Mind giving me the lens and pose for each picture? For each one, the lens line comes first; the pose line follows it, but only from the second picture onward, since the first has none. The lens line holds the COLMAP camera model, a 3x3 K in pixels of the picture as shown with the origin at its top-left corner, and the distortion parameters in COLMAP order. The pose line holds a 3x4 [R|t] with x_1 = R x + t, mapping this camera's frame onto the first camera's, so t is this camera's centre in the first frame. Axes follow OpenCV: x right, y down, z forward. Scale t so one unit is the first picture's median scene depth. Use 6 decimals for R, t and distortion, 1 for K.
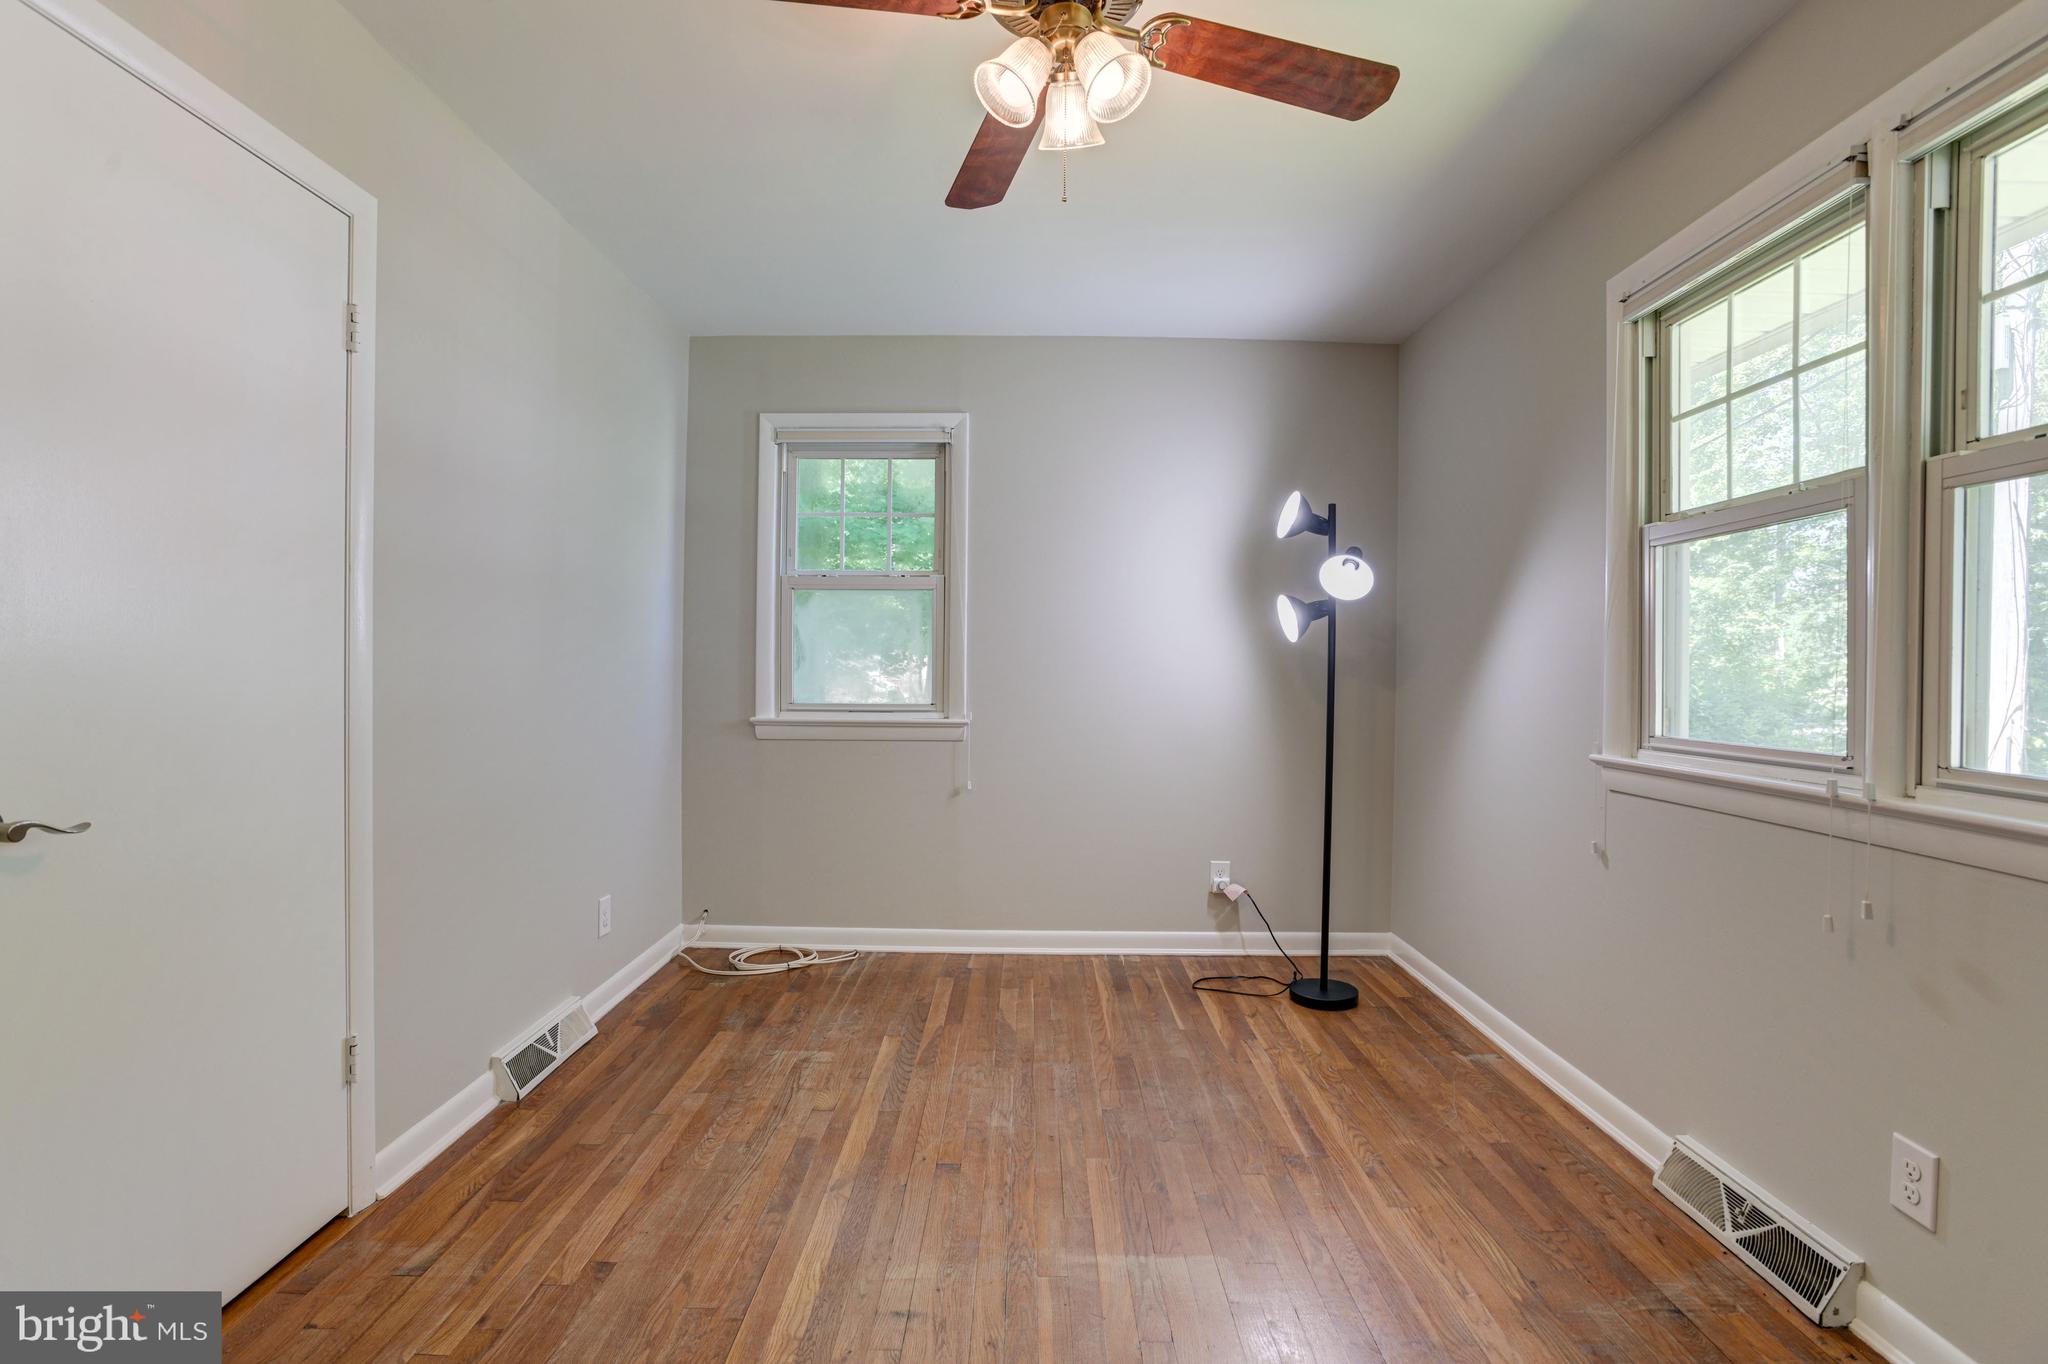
lens RADIAL K [[982.4, 0, 1023.1], [0, 982.4, 674.1], [0, 0, 1]] dist [-0.049346, 0.021440]
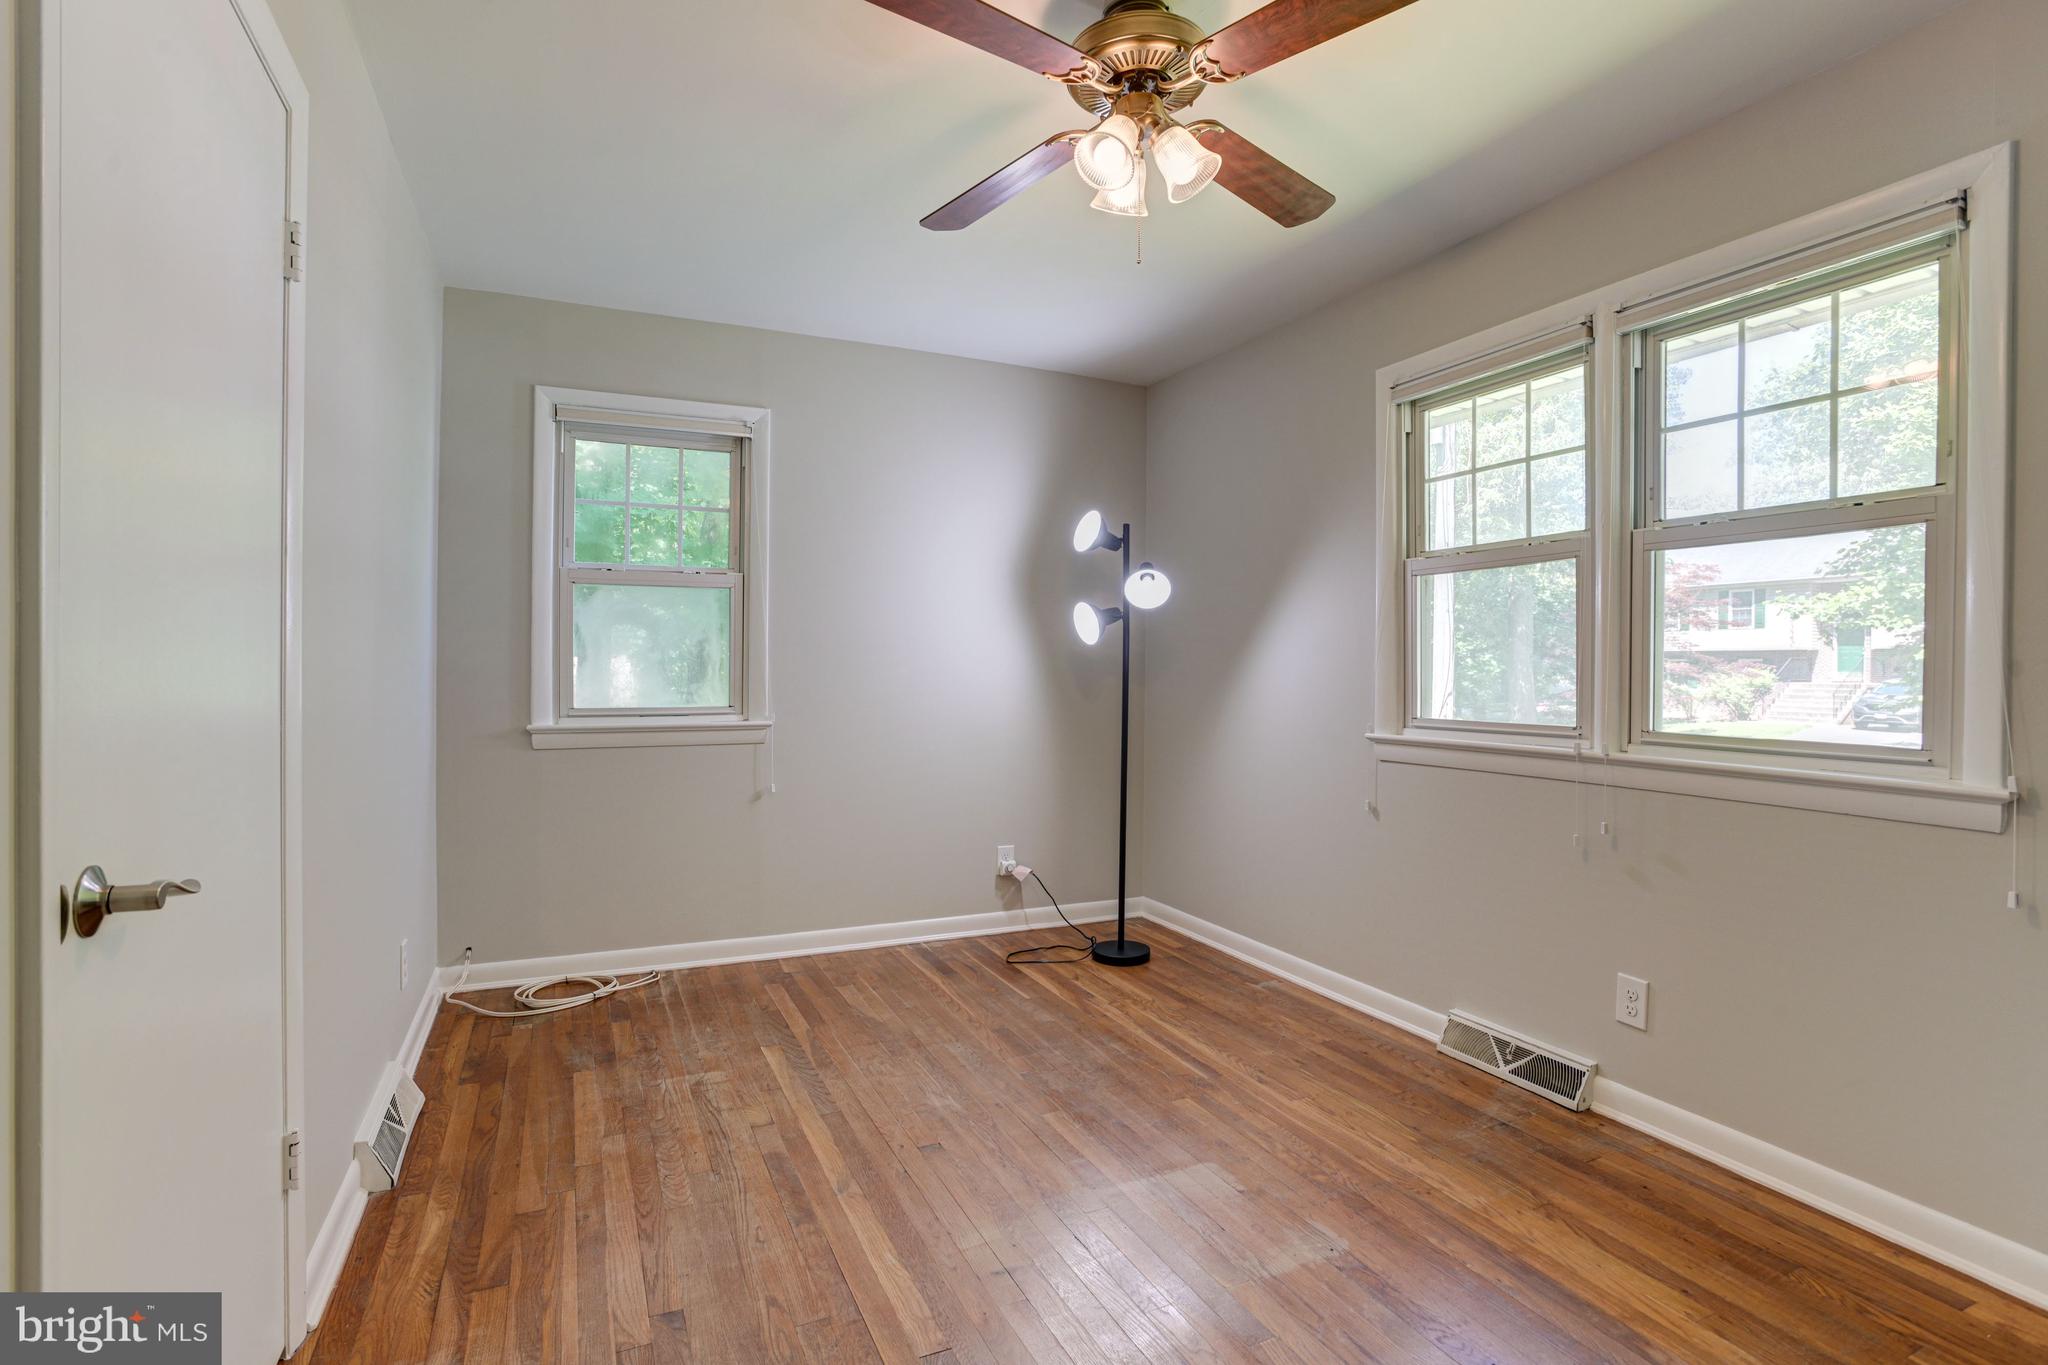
lens RADIAL K [[982.4, 0, 1022.7], [0, 982.4, 674.3], [0, 0, 1]] dist [-0.049346, 0.021440]
pose [[0.904369, -0.007278, 0.426690, -0.403880], [0.006438, 0.999973, 0.003412, -0.004058], [-0.426703, -0.000339, 0.904392, 0.012334]]
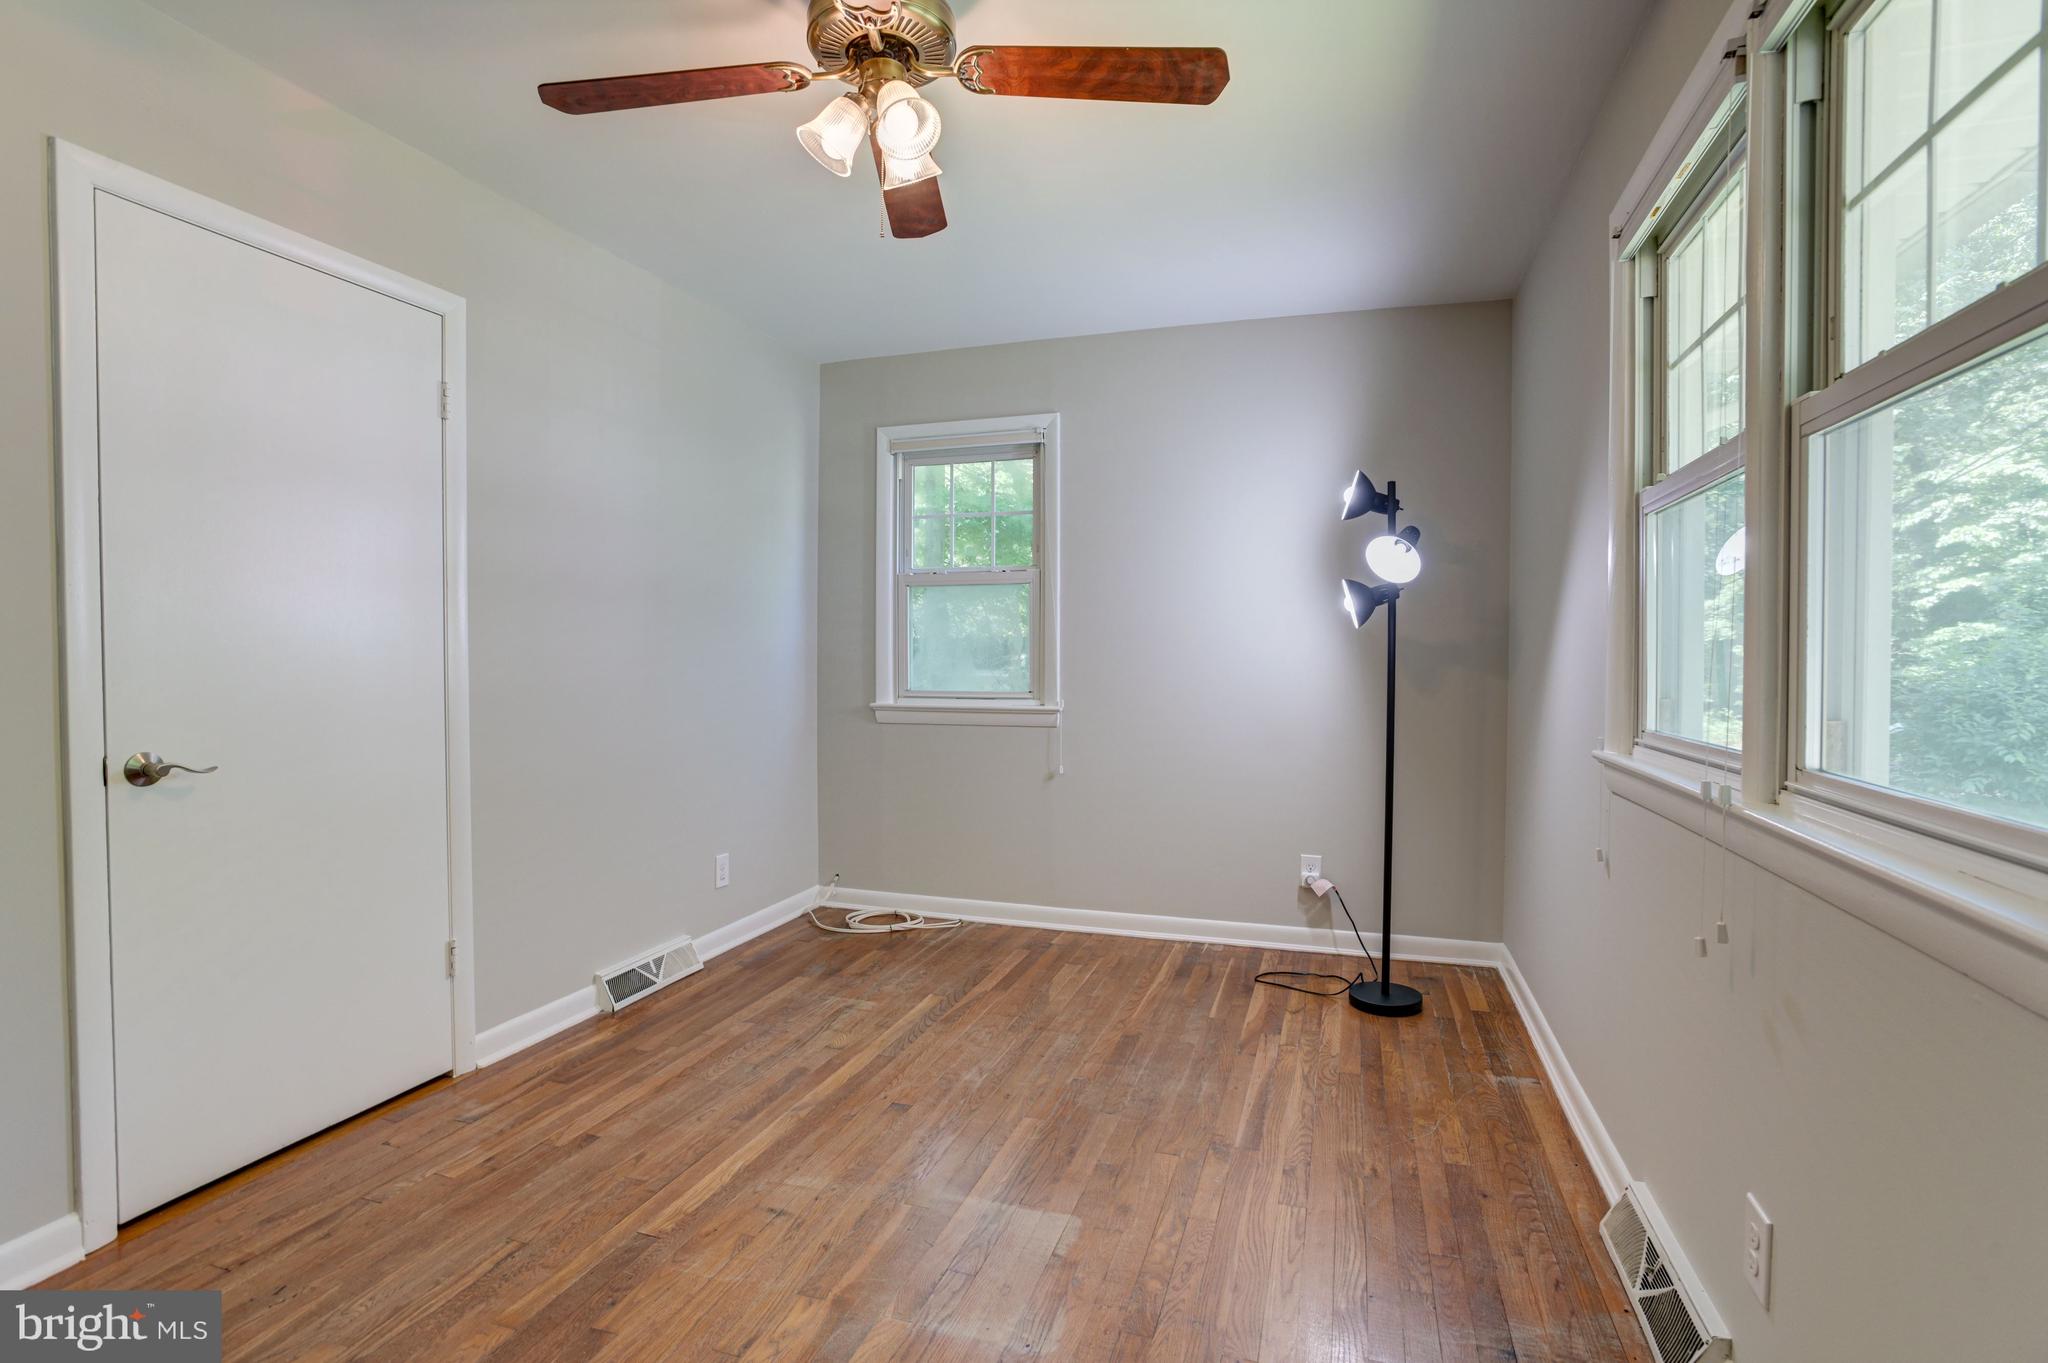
lens RADIAL K [[982.4, 0, 1024.9], [0, 982.4, 676.3], [0, 0, 1]] dist [-0.049346, 0.021440]
pose [[0.951215, -0.000013, -0.308530, 0.379284], [0.003753, 0.999927, 0.011527, 0.002432], [0.308507, -0.012123, 0.951145, -0.009420]]
